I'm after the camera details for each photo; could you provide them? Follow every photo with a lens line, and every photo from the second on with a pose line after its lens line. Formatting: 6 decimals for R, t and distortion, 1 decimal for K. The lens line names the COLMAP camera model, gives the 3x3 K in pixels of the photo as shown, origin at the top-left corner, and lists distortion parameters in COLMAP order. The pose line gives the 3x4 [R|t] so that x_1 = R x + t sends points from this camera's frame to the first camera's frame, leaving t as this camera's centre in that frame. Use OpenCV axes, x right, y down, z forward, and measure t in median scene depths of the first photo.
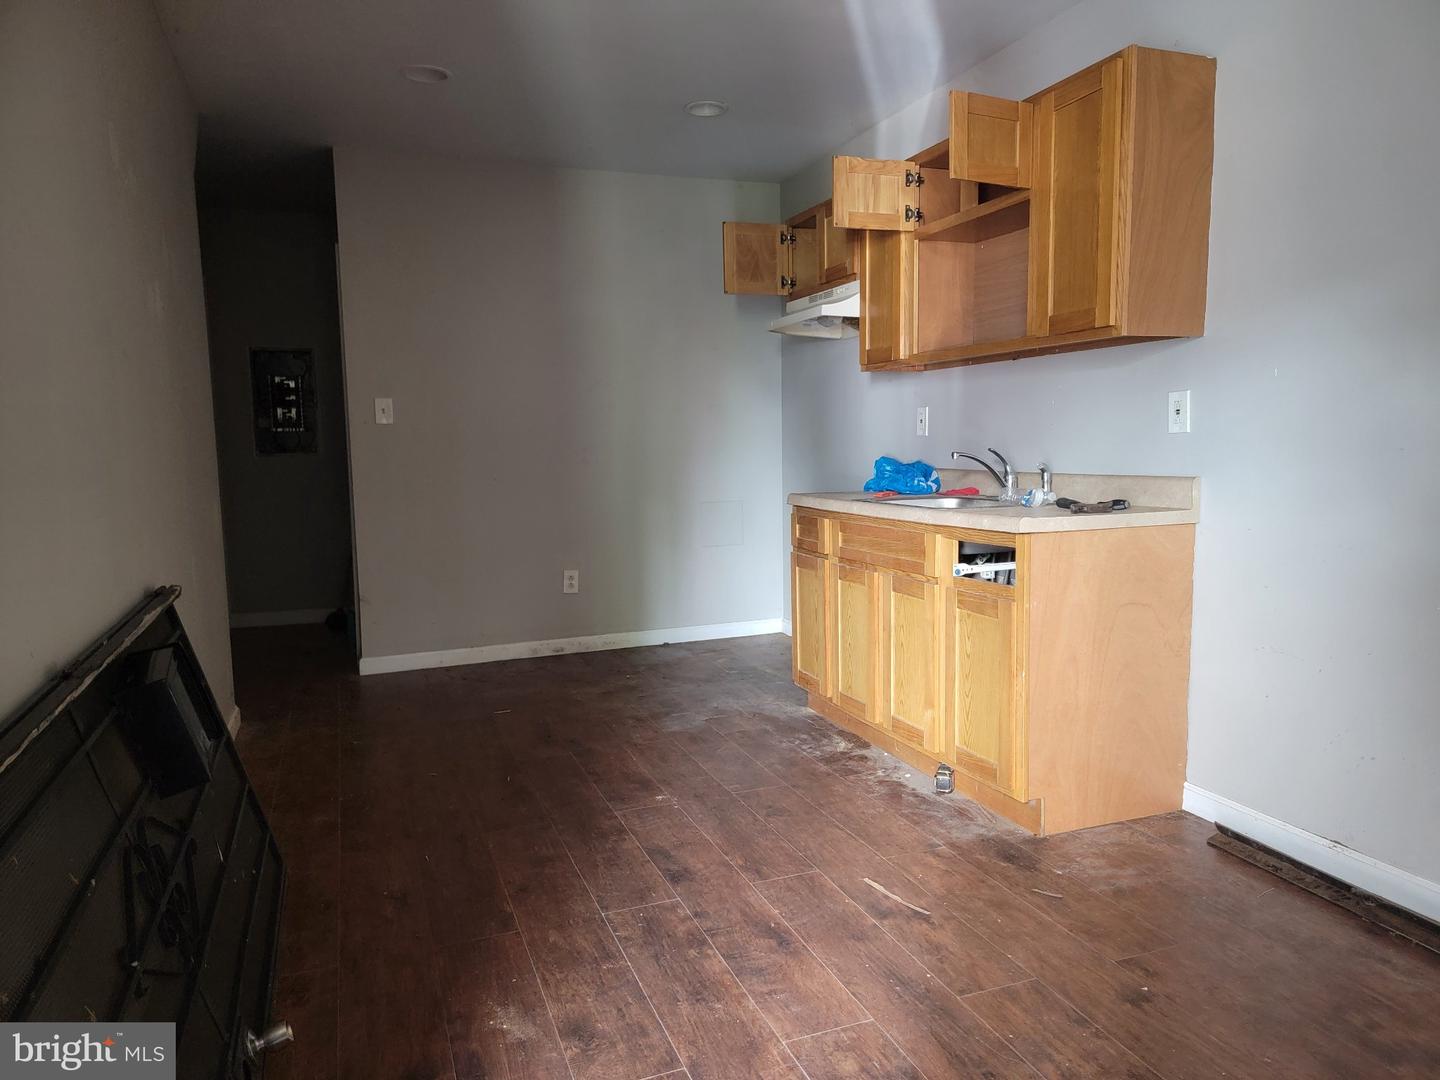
lens RADIAL K [[1002.7, 0, 742.1], [0, 1002.7, 545.6], [0, 0, 1]] dist [0.081100, -0.066813]
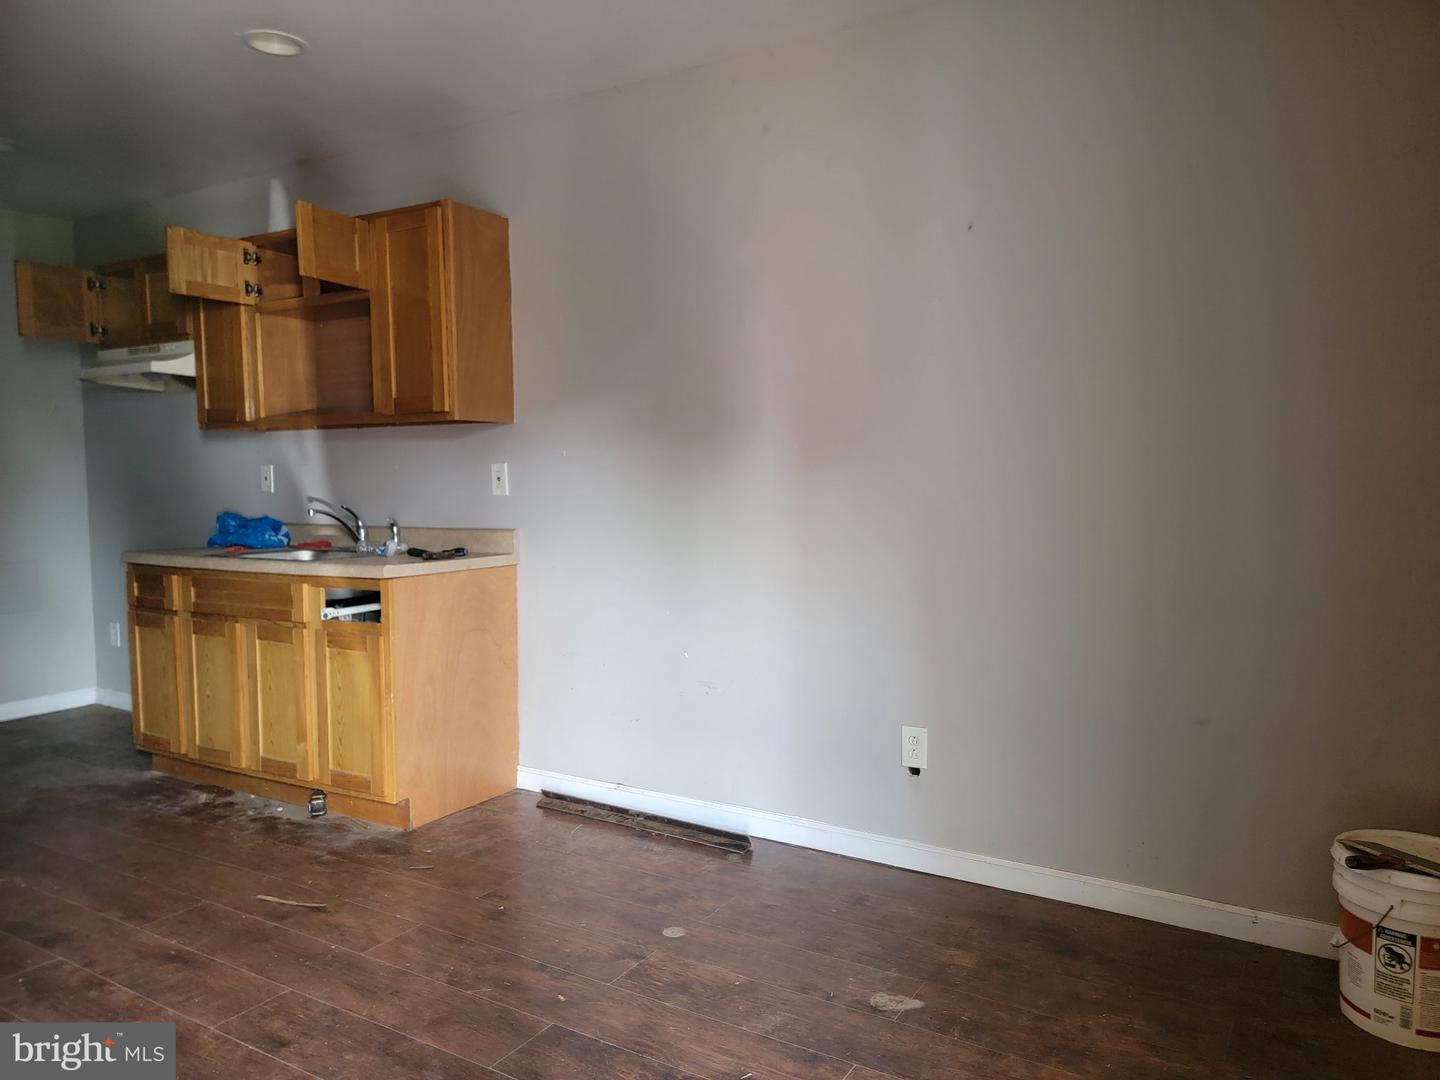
lens RADIAL K [[1002.7, 0, 738.1], [0, 1002.7, 551.4], [0, 0, 1]] dist [0.081100, -0.066813]
pose [[0.795145, -0.033568, 0.605490, -0.102978], [0.058590, 0.998048, -0.021610, 0.005551], [-0.603582, 0.052659, 0.795560, -0.189113]]
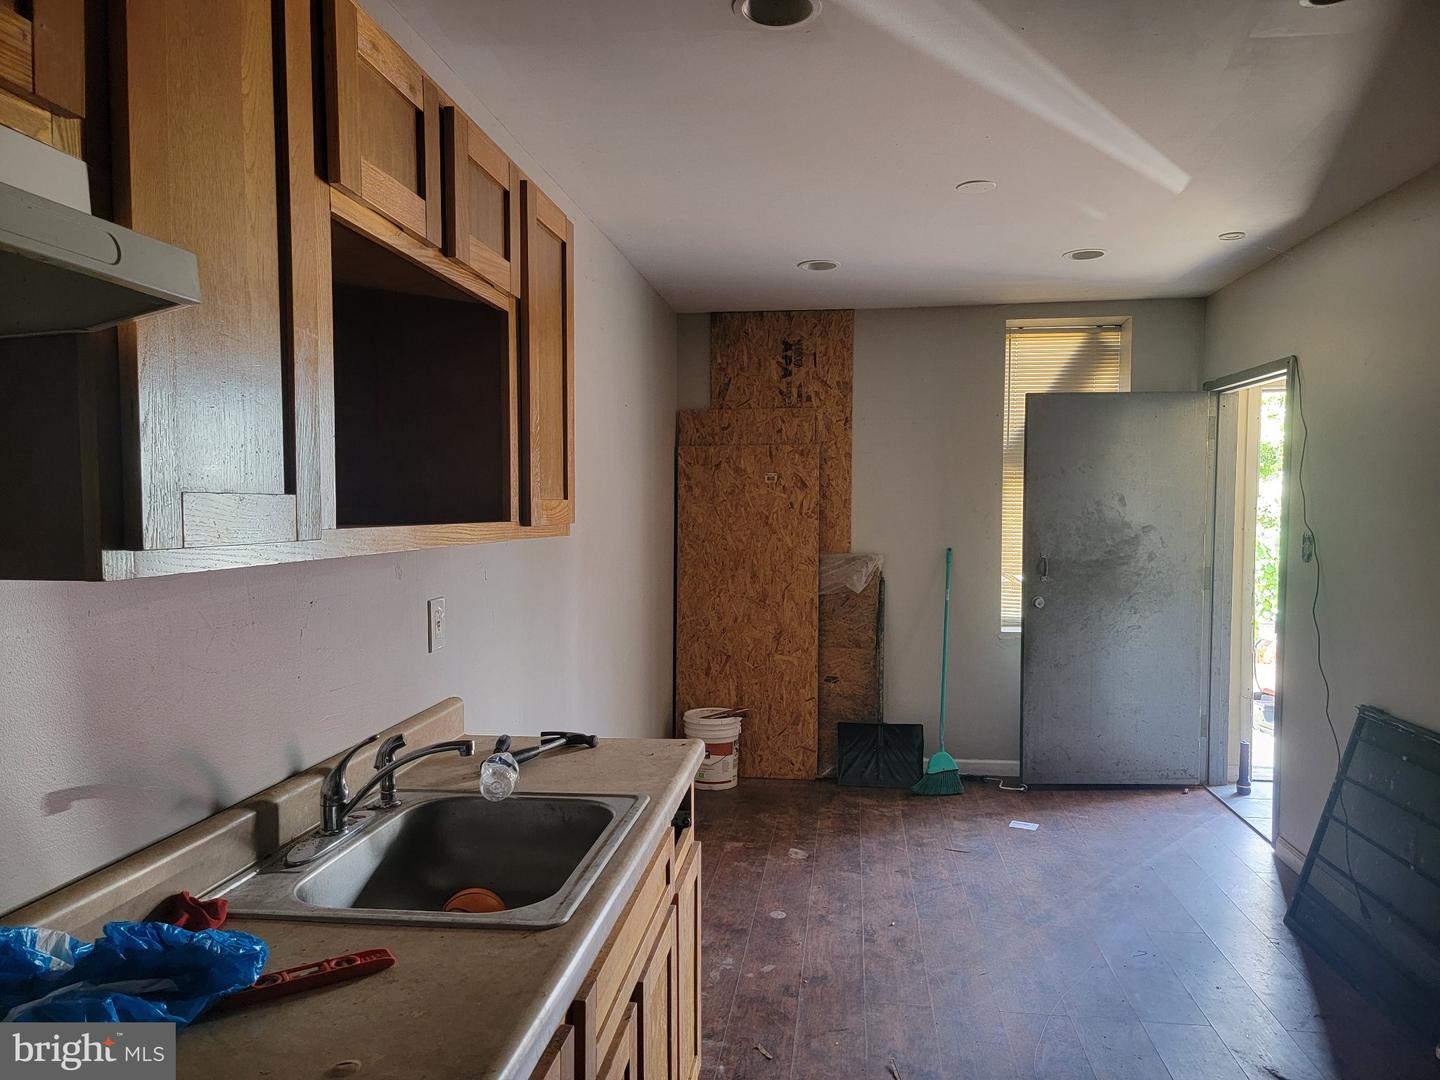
lens RADIAL K [[1002.7, 0, 732.3], [0, 1002.7, 556.5], [0, 0, 1]] dist [0.081100, -0.066813]
pose [[-0.880567, -0.013765, 0.473721, -0.141904], [0.058841, 0.988668, 0.138104, -0.266697], [-0.470254, 0.149484, -0.869779, 1.496785]]
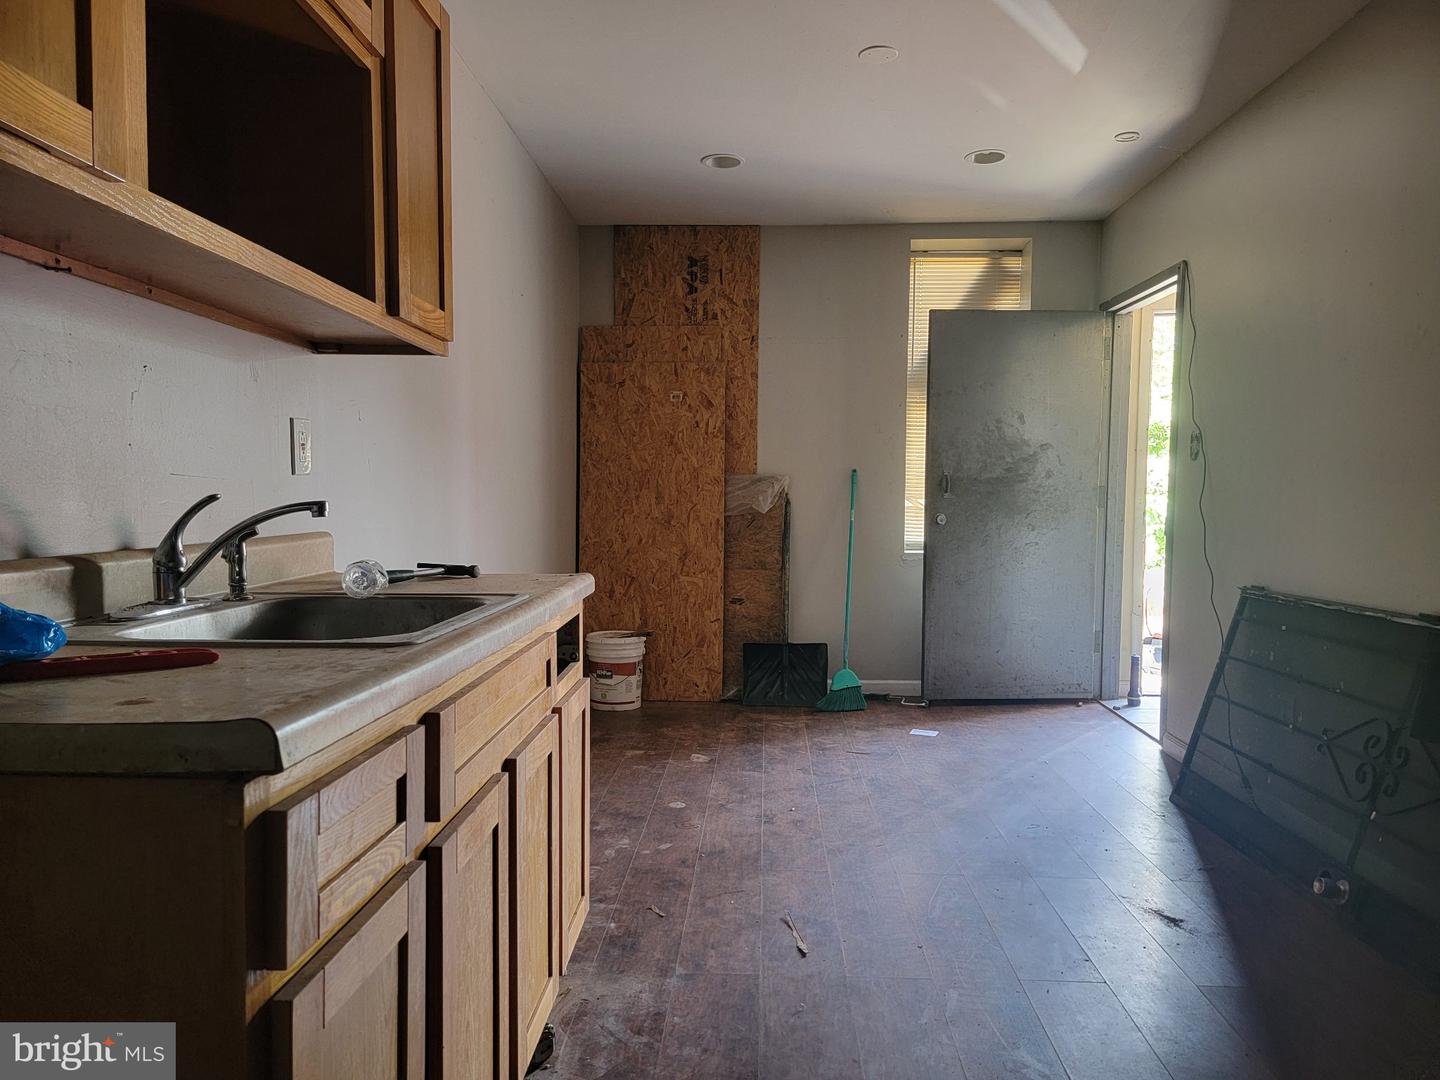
lens RADIAL K [[1002.7, 0, 732.3], [0, 1002.7, 554.6], [0, 0, 1]] dist [0.081100, -0.066813]
pose [[-0.917659, -0.018556, 0.396936, -0.145535], [0.044437, 0.987851, 0.148912, -0.142488], [-0.394877, 0.154289, -0.905686, 1.482864]]
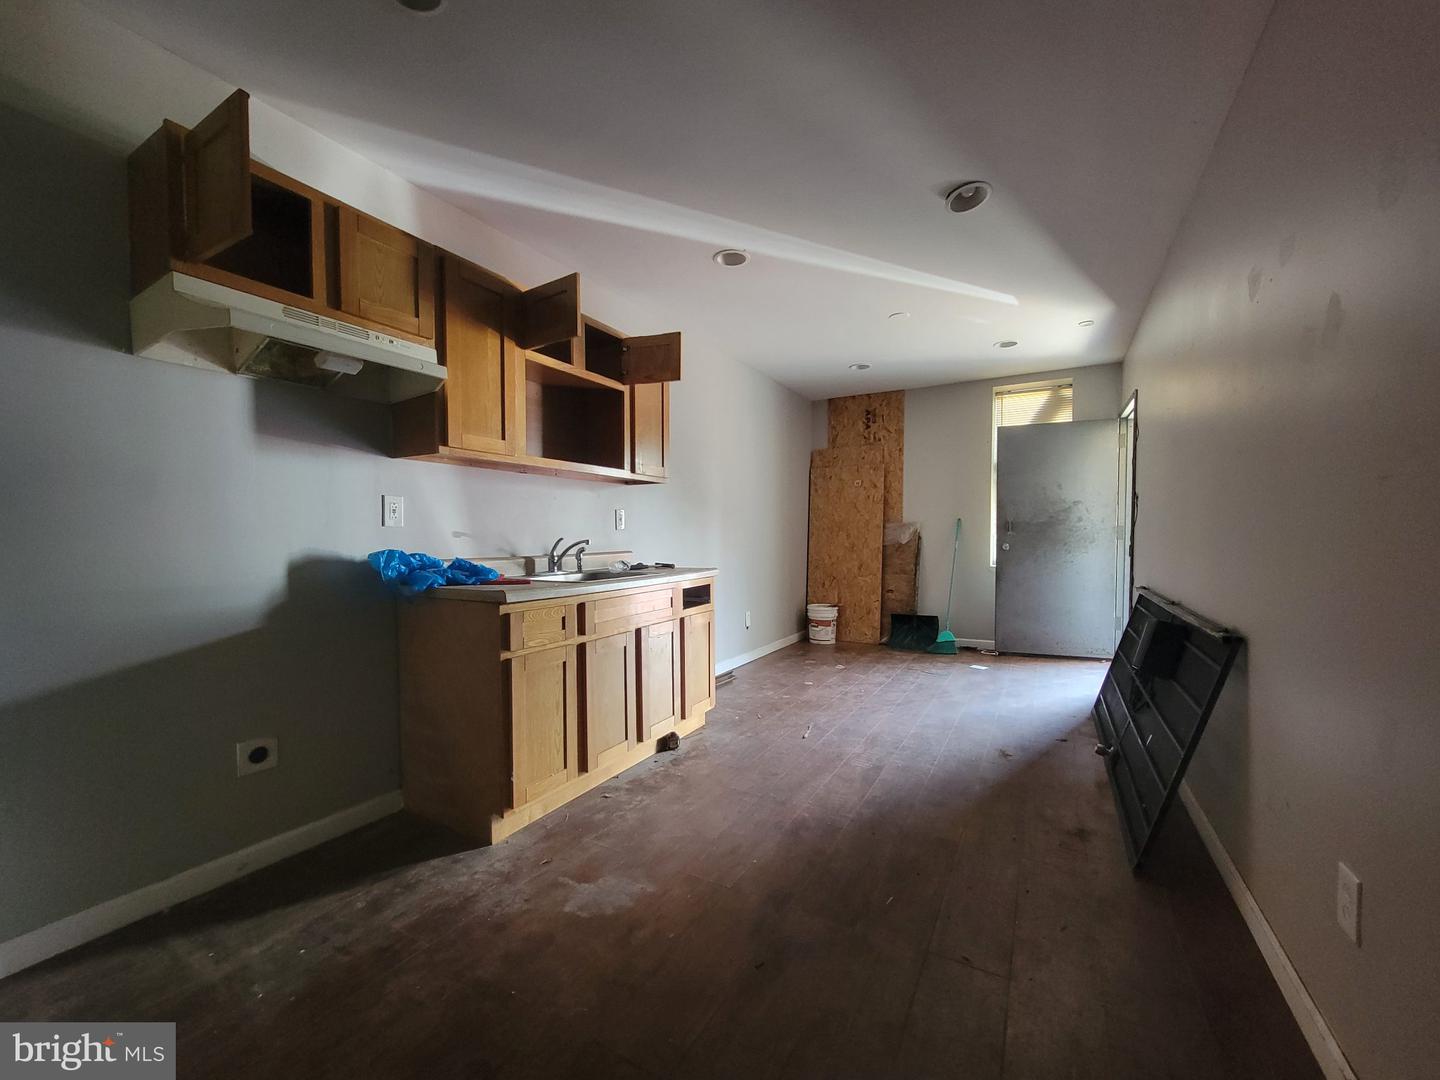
lens RADIAL K [[591.8, 0, 711.2], [0, 591.8, 556.4], [0, 0, 1]] dist [-0.006215, 0.001393]
pose [[-0.623769, -0.014297, 0.781478, -0.580841], [0.093360, 0.991312, 0.092656, -0.143871], [-0.776013, 0.130755, -0.617015, 1.520604]]
